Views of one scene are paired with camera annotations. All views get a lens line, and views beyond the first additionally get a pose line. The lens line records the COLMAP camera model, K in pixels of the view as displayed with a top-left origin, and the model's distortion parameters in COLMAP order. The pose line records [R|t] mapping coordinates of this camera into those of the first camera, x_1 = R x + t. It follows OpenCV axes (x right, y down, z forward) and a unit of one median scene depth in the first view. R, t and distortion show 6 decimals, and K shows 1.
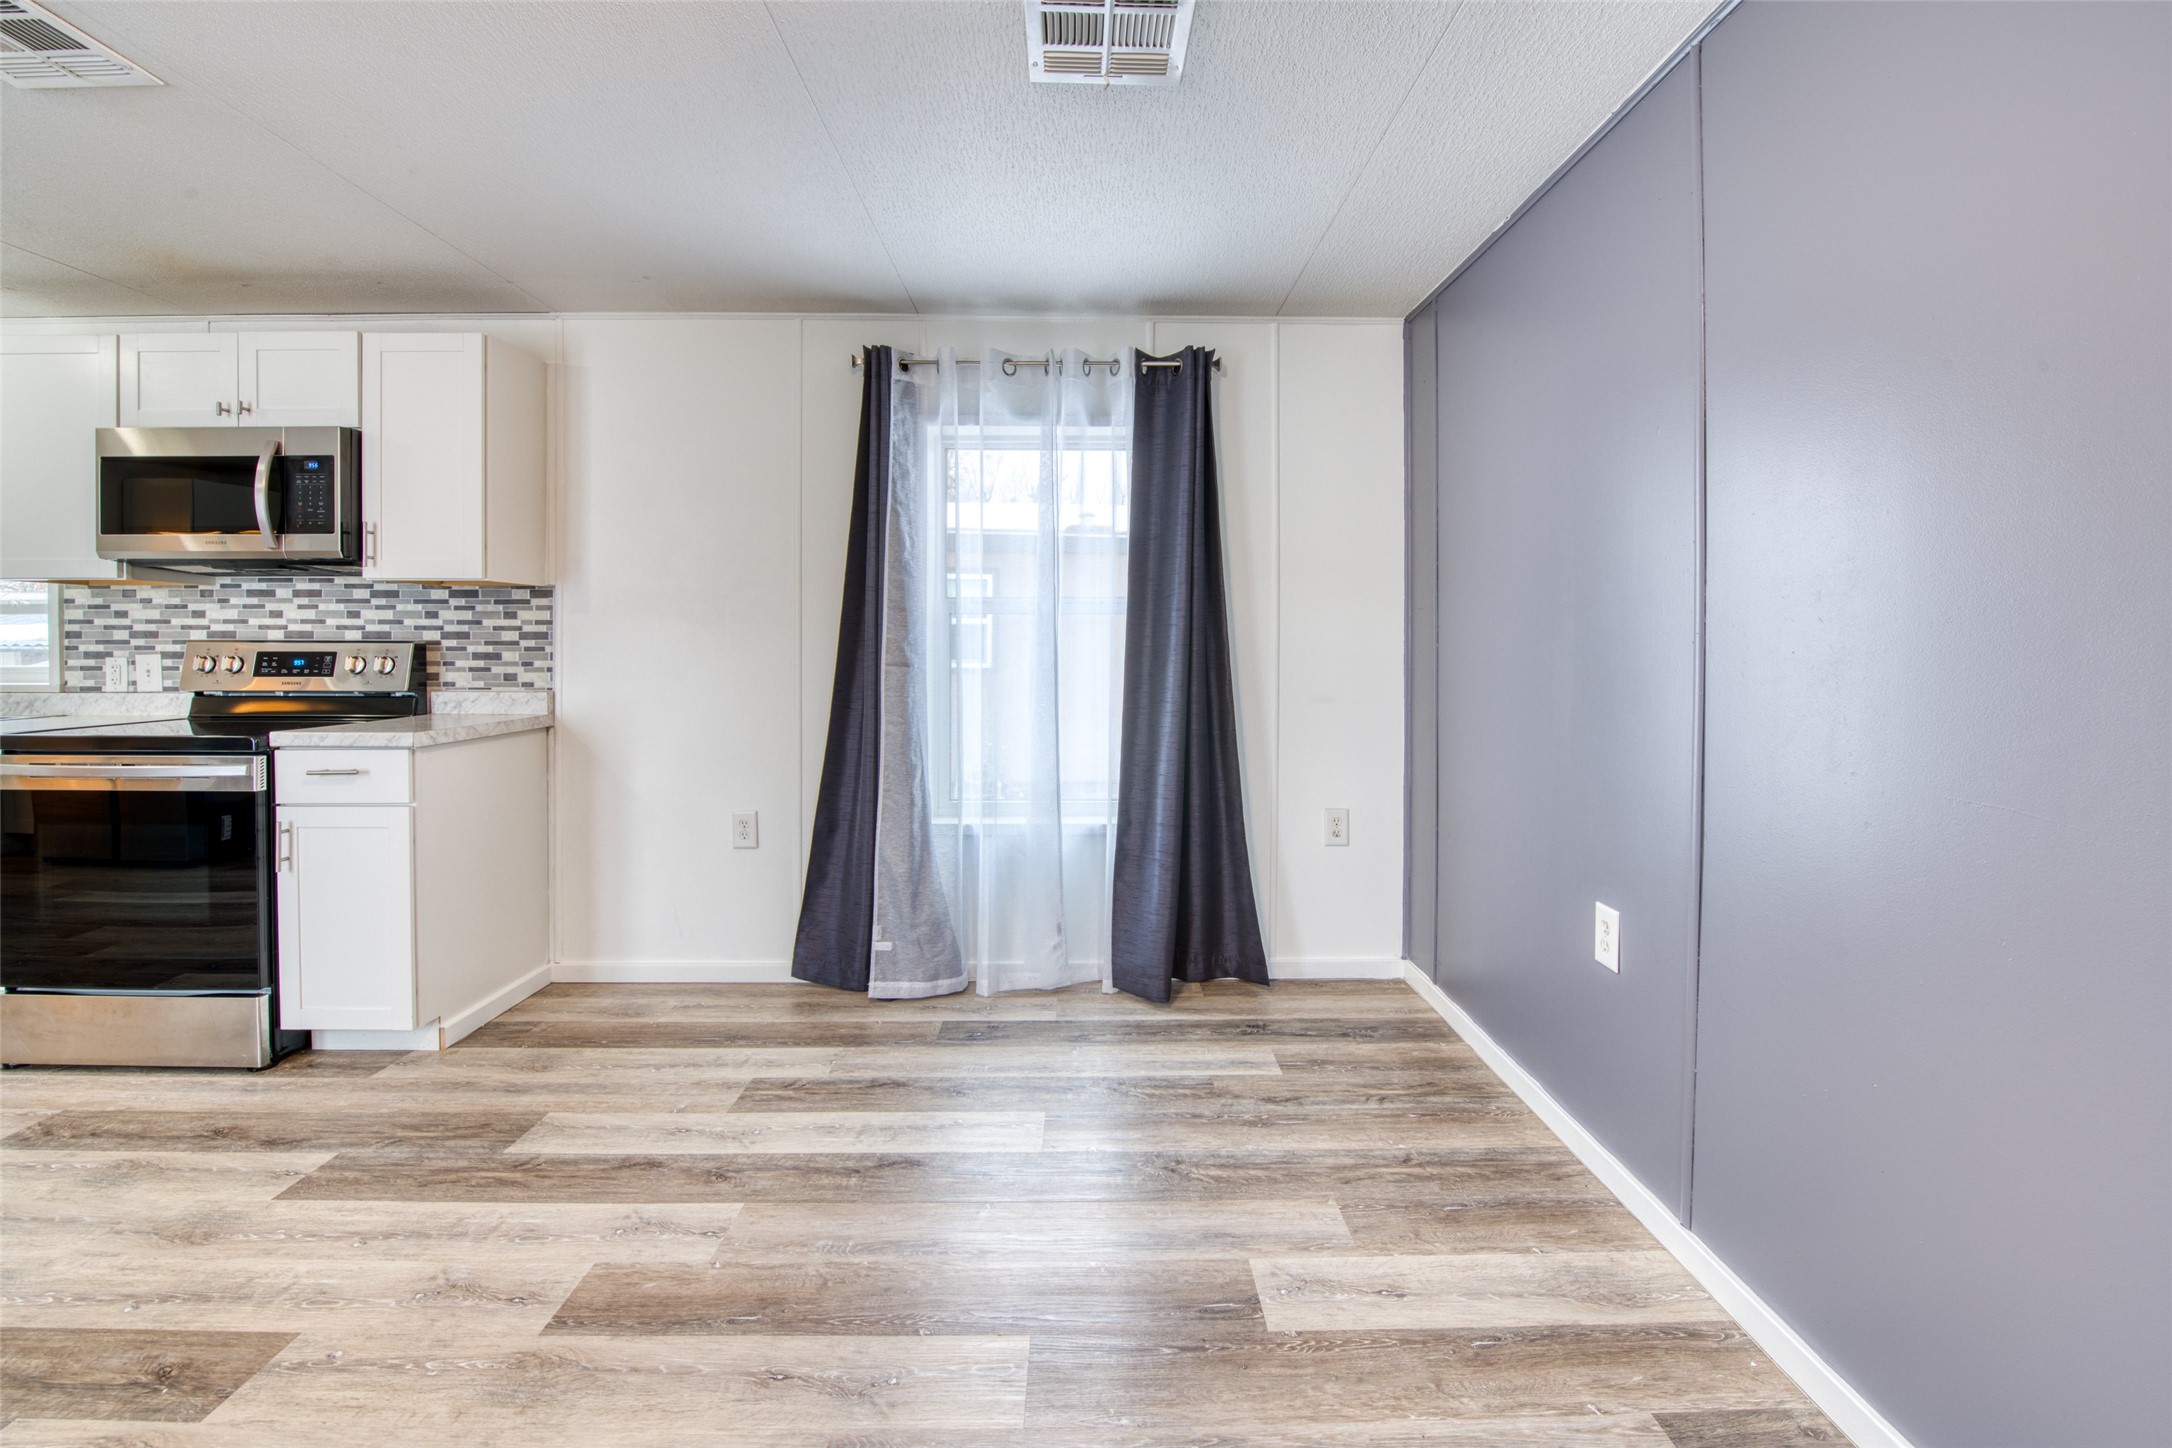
lens RADIAL K [[881.7, 0, 1102.8], [0, 881.7, 647.5], [0, 0, 1]] dist [-0.015358, -0.001282]
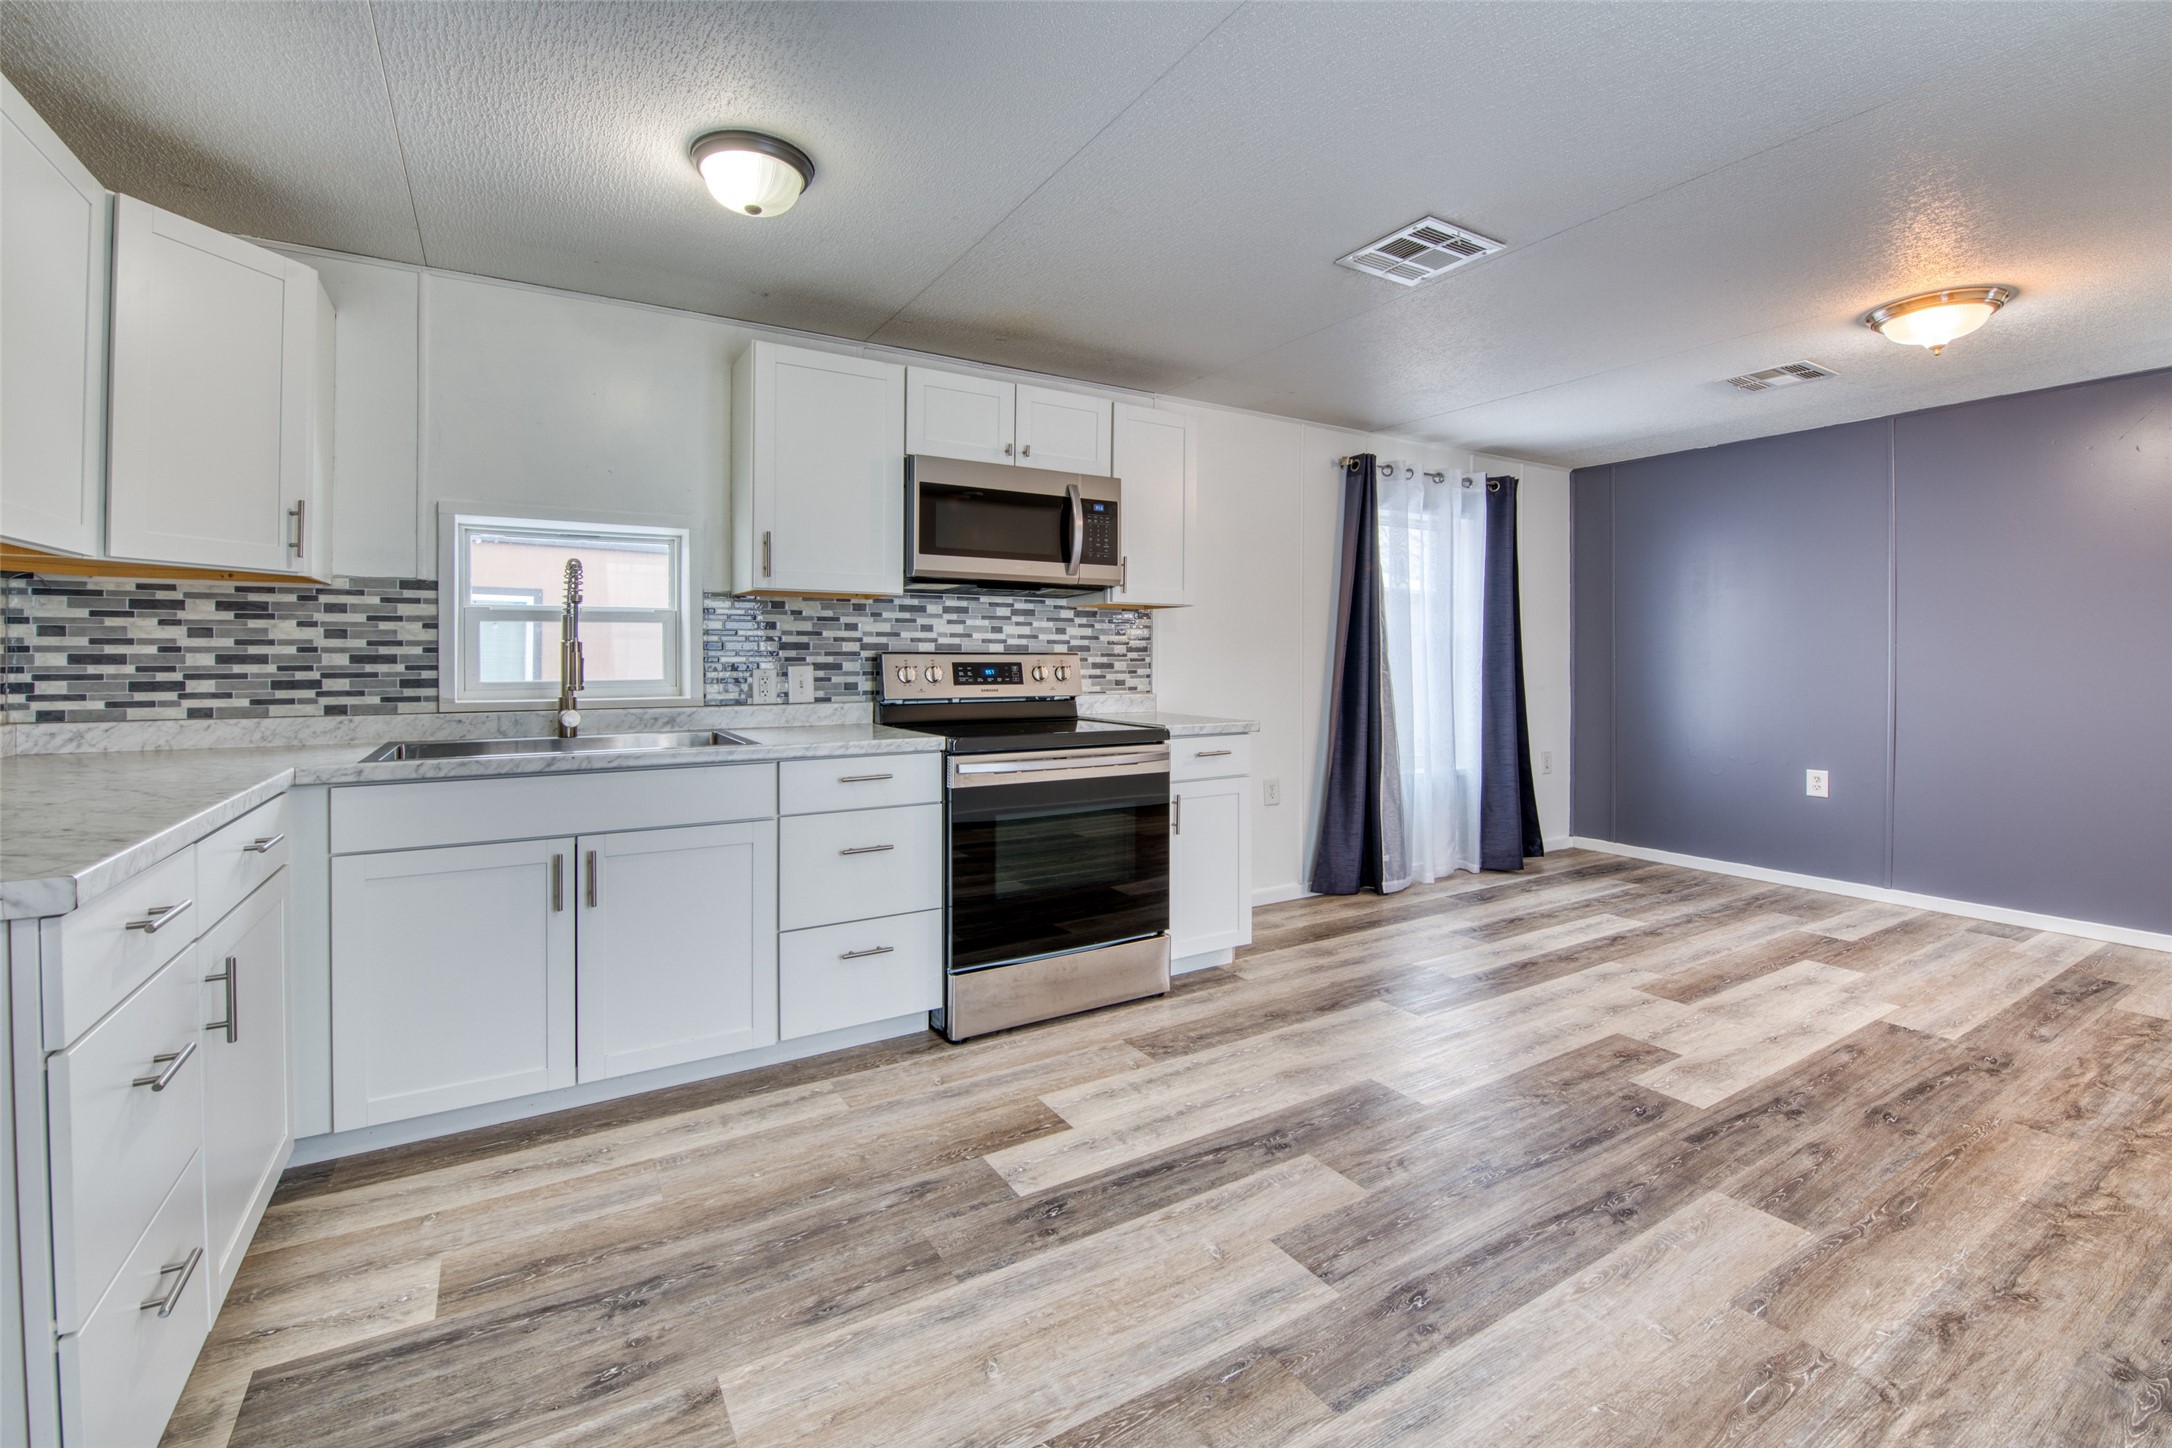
lens RADIAL K [[809.8, 0, 1137.3], [0, 809.8, 656.3], [0, 0, 1]] dist [-0.012700, -0.001023]
pose [[0.884971, -0.000220, 0.465645, -1.239574], [0.001357, 0.999997, -0.002106, -0.000731], [-0.465643, 0.002496, 0.884969, -0.018963]]
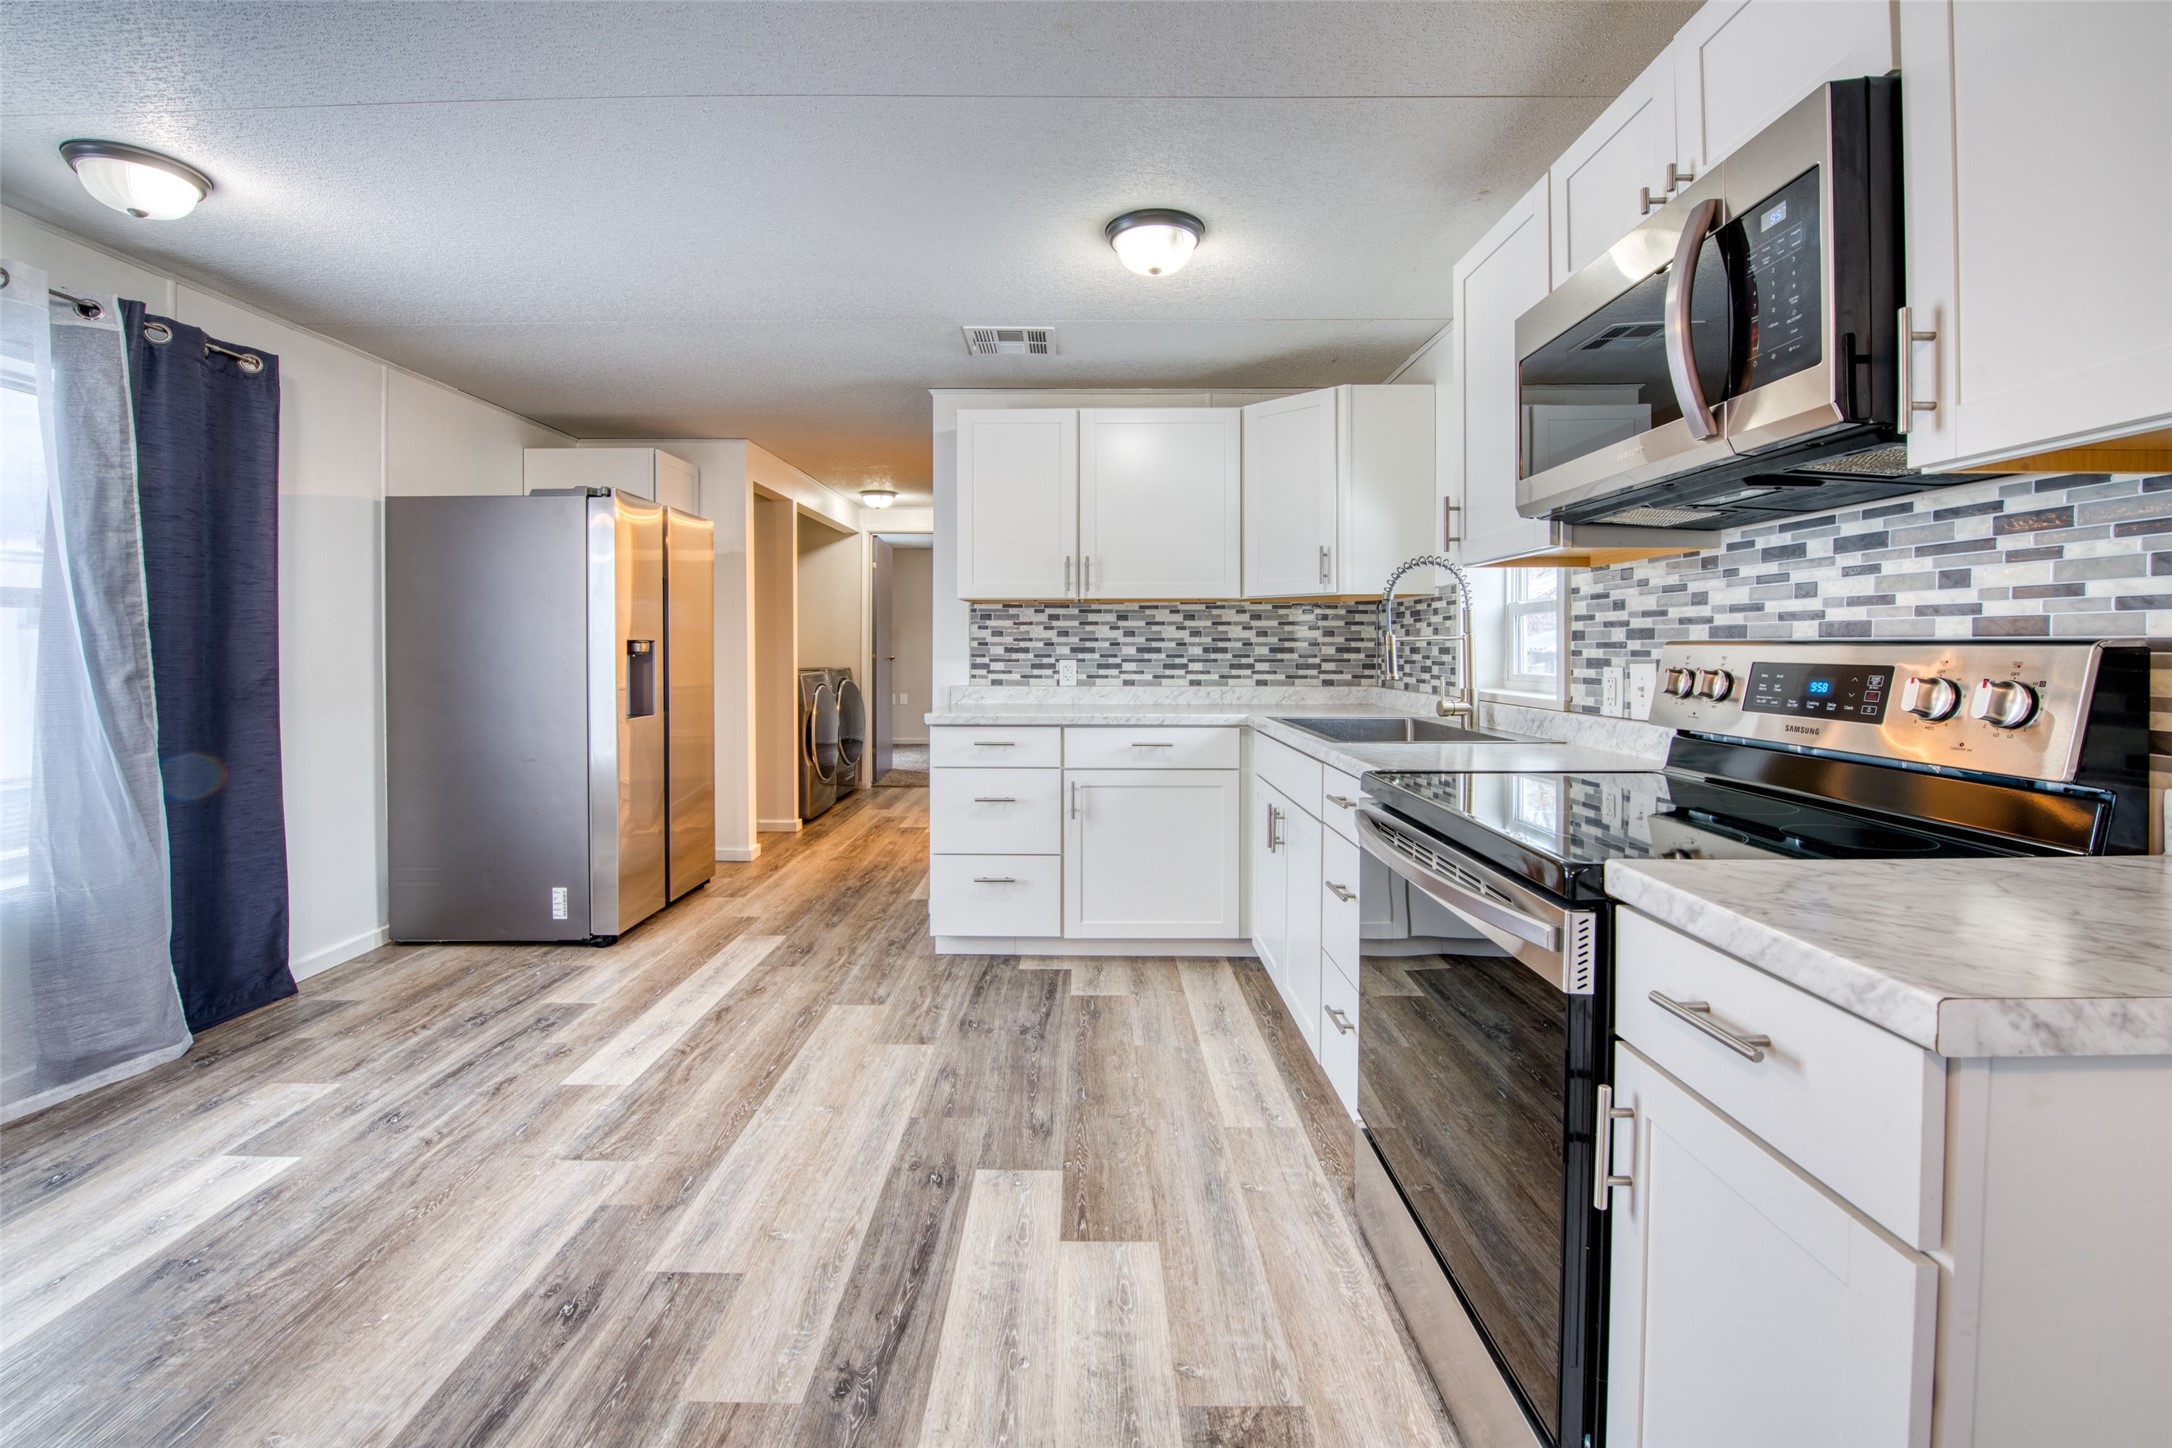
lens RADIAL K [[881.7, 0, 1037.5], [0, 881.7, 662.9], [0, 0, 1]] dist [-0.015358, -0.001282]
pose [[-0.074517, 0.016284, -0.997087, -0.422042], [-0.006273, 0.999839, 0.016797, -0.001156], [0.997200, 0.007507, -0.074402, 0.610381]]
